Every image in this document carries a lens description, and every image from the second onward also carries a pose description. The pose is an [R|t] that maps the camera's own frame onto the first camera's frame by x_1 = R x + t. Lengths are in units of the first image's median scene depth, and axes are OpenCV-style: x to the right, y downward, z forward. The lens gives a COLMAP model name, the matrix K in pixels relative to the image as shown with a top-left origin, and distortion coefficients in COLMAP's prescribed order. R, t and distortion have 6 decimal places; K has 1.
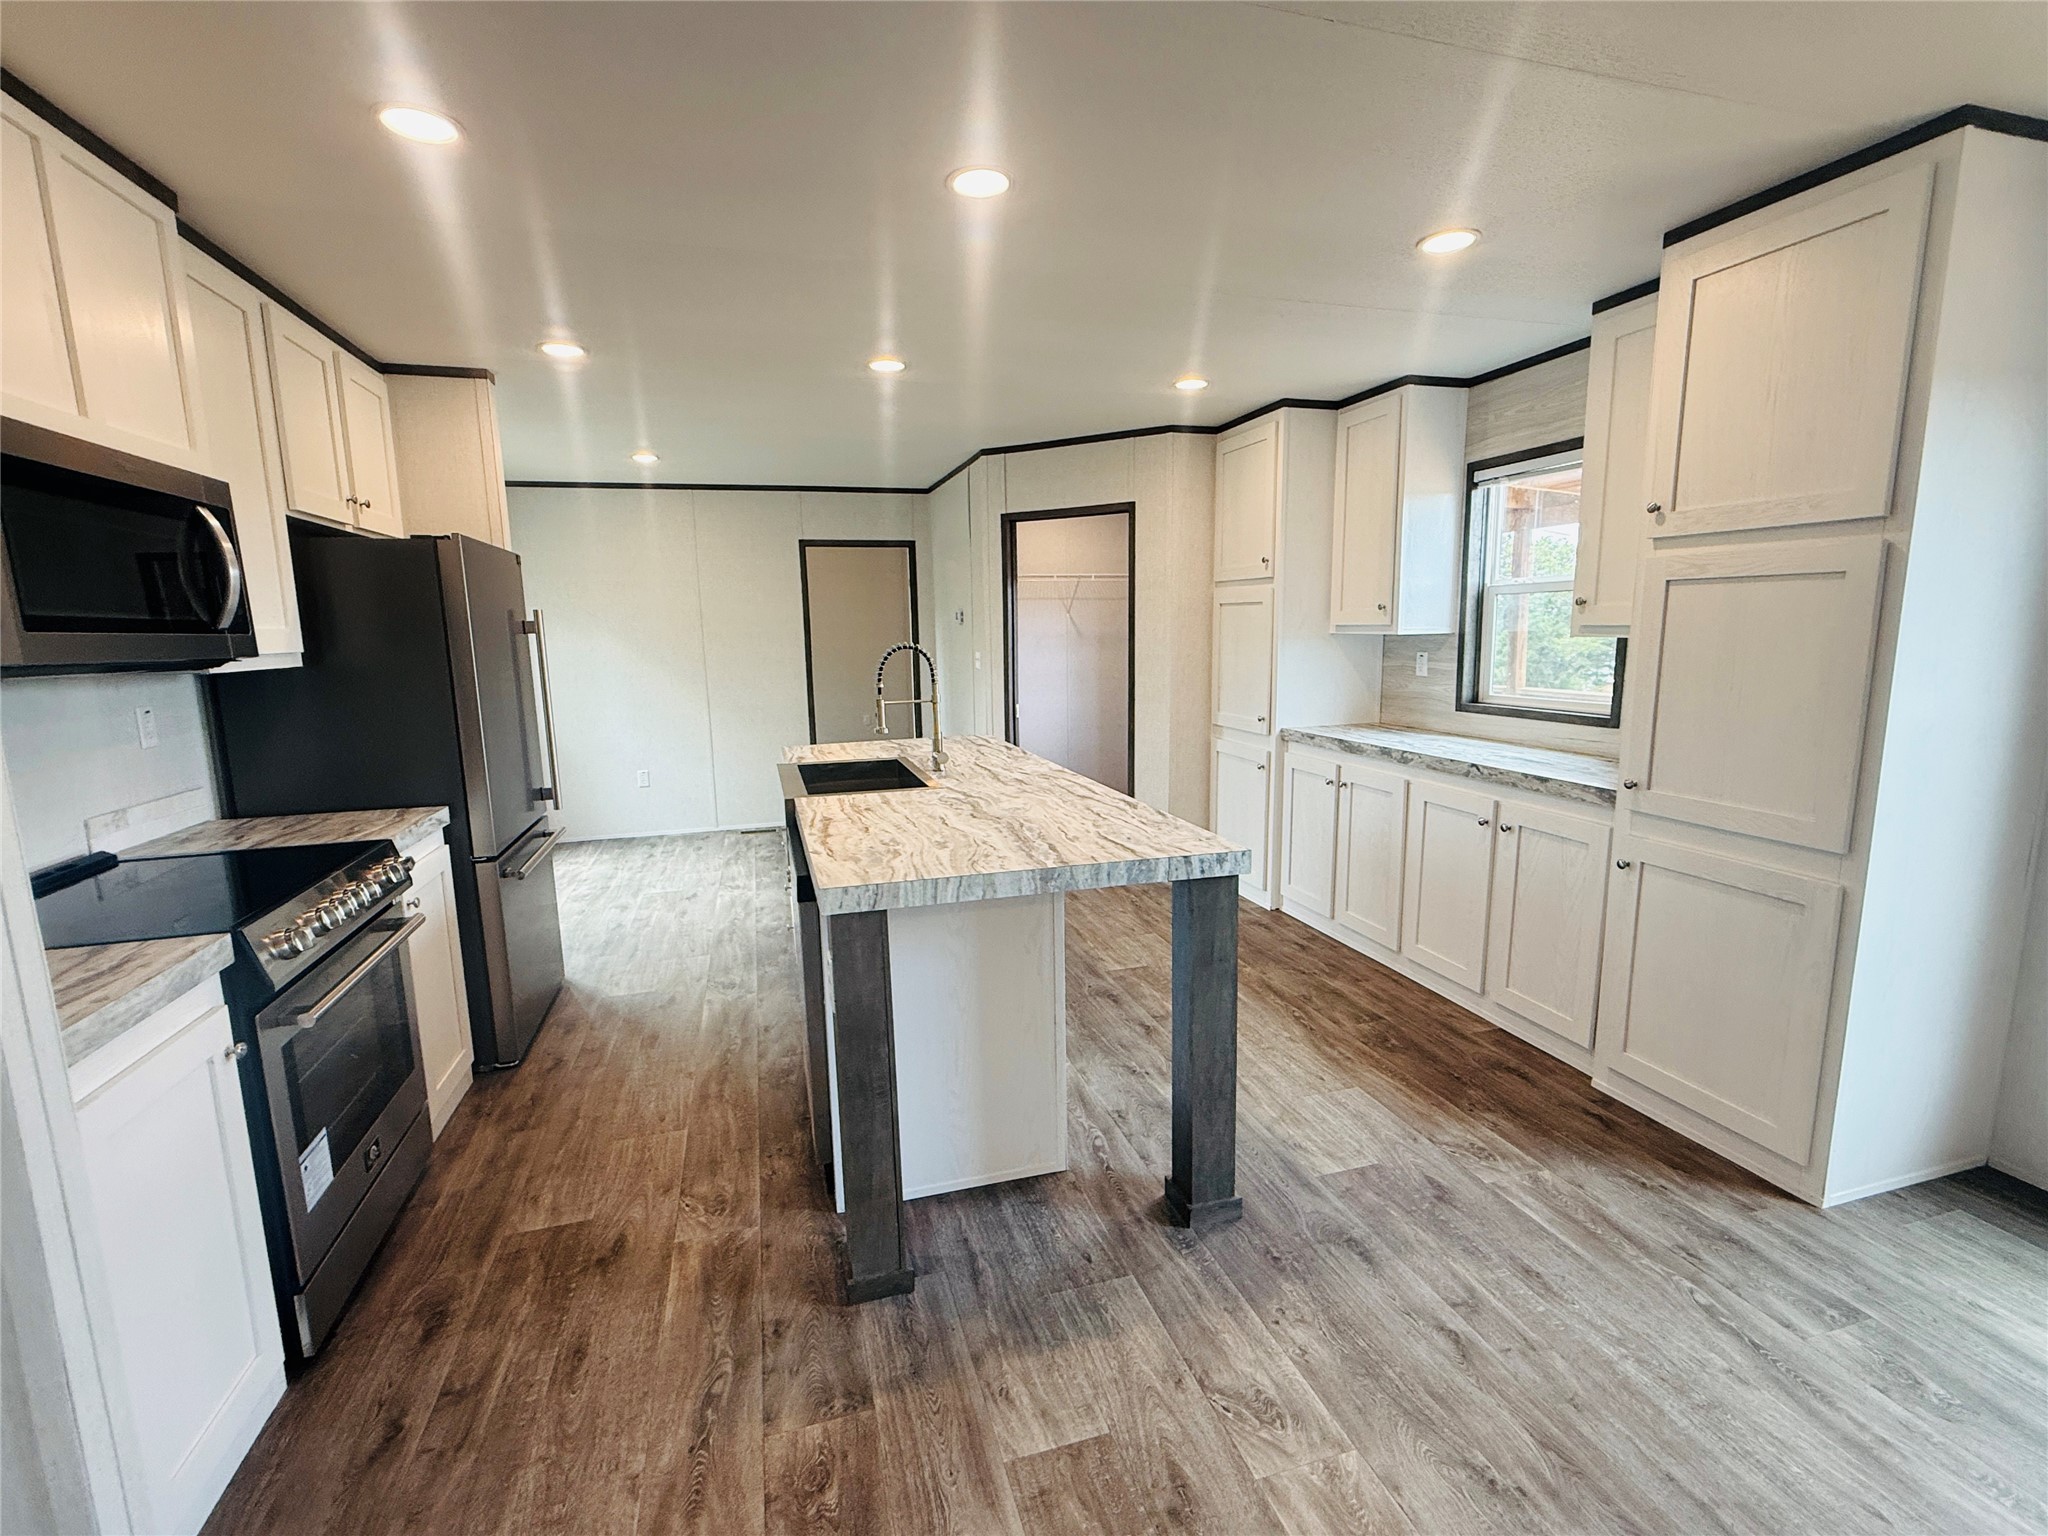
lens RADIAL K [[912.2, 0, 1026.5], [0, 912.2, 769.1], [0, 0, 1]] dist [0.000100, -0.000200]
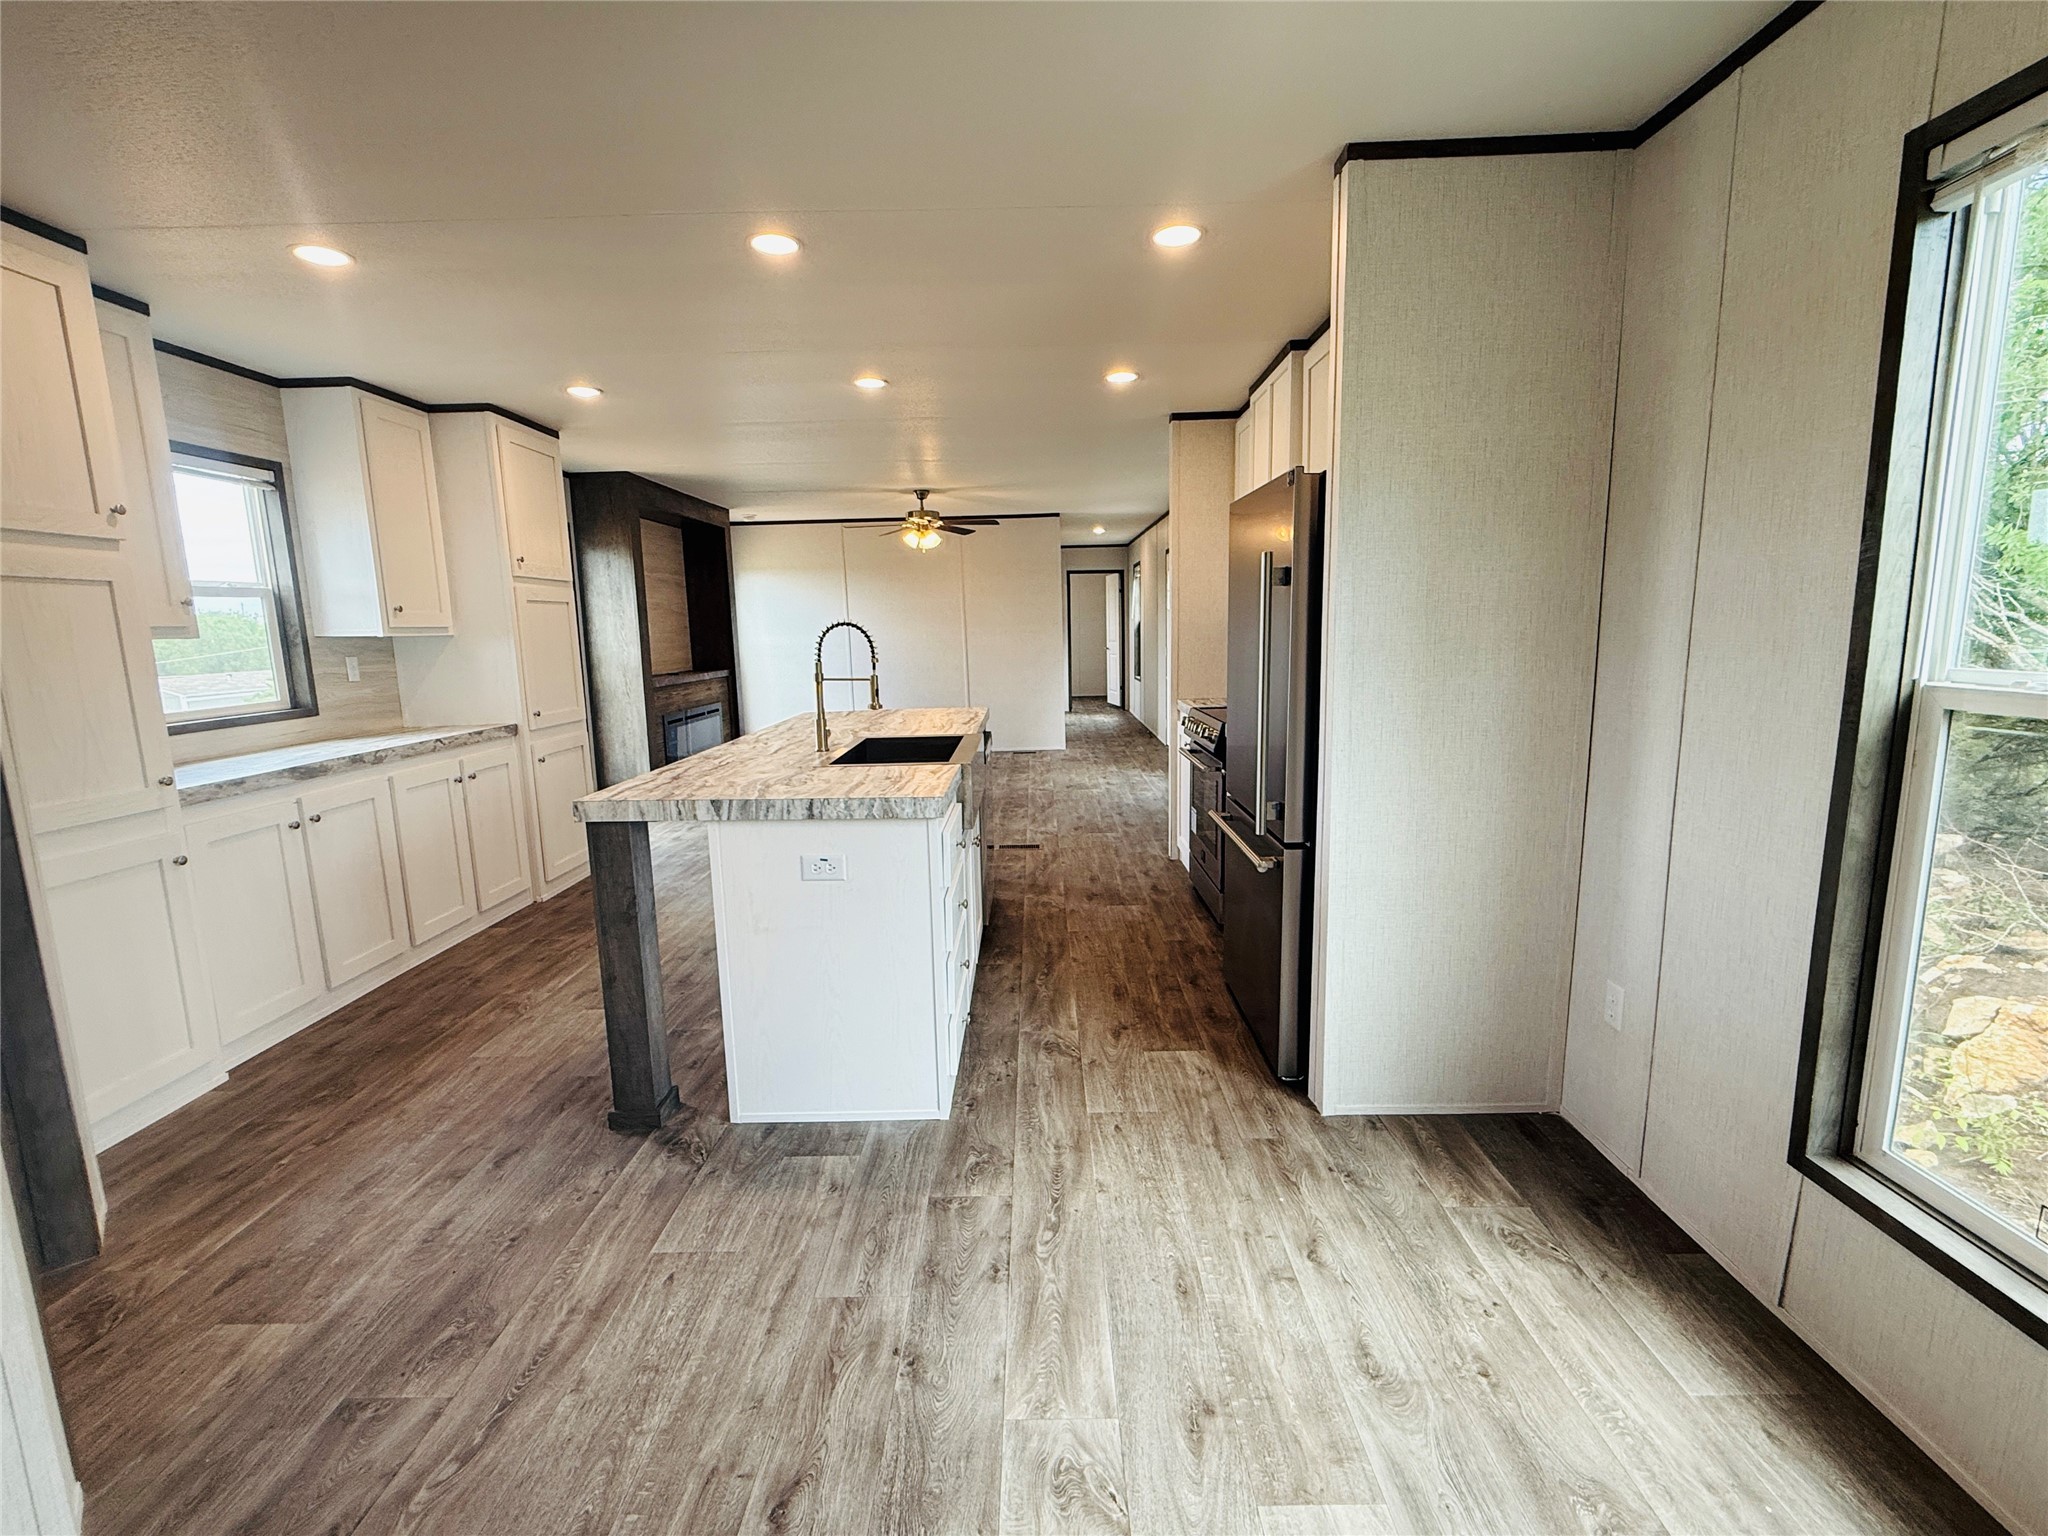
lens RADIAL K [[917.4, 0, 1027.2], [0, 917.4, 763.1], [0, 0, 1]] dist [0.003821, 0.000138]
pose [[-0.954843, -0.005249, 0.297063, -0.543078], [0.085785, 0.952390, 0.292565, -0.232486], [-0.284456, 0.304837, -0.908933, 1.663564]]
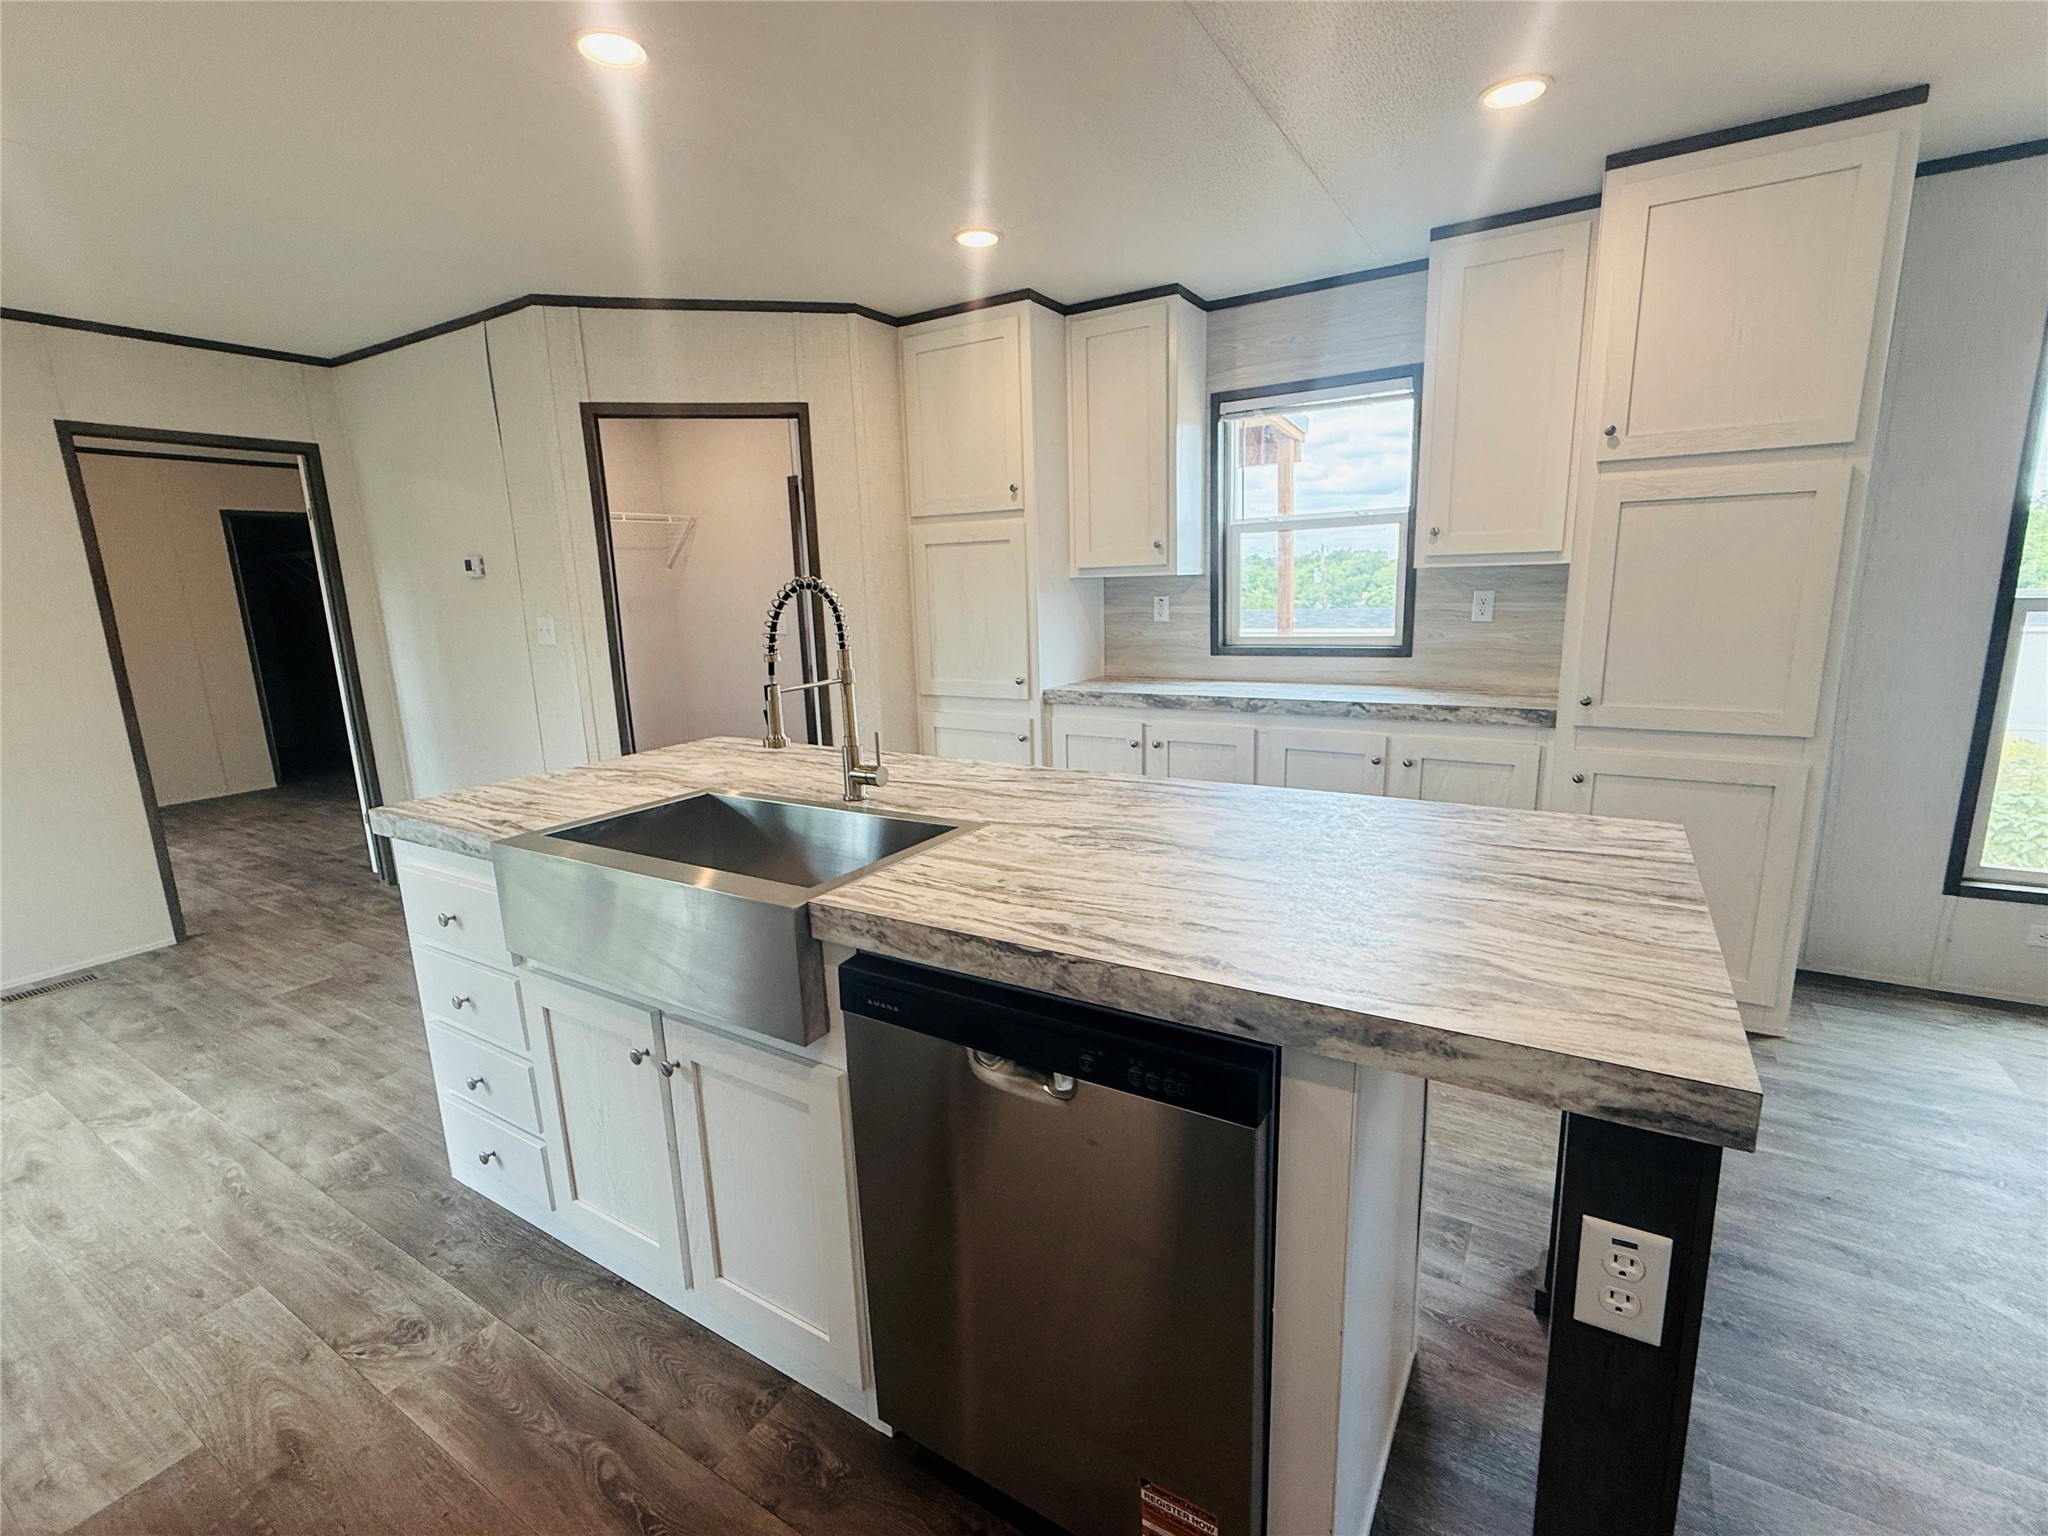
lens RADIAL K [[915.3, 0, 1027.5], [0, 915.3, 769.4], [0, 0, 1]] dist [-0.001190, 0.000527]
pose [[0.748706, -0.139729, 0.648009, -0.352881], [0.122792, 0.989849, 0.071567, -0.041441], [-0.651430, 0.025988, 0.758263, 0.436352]]
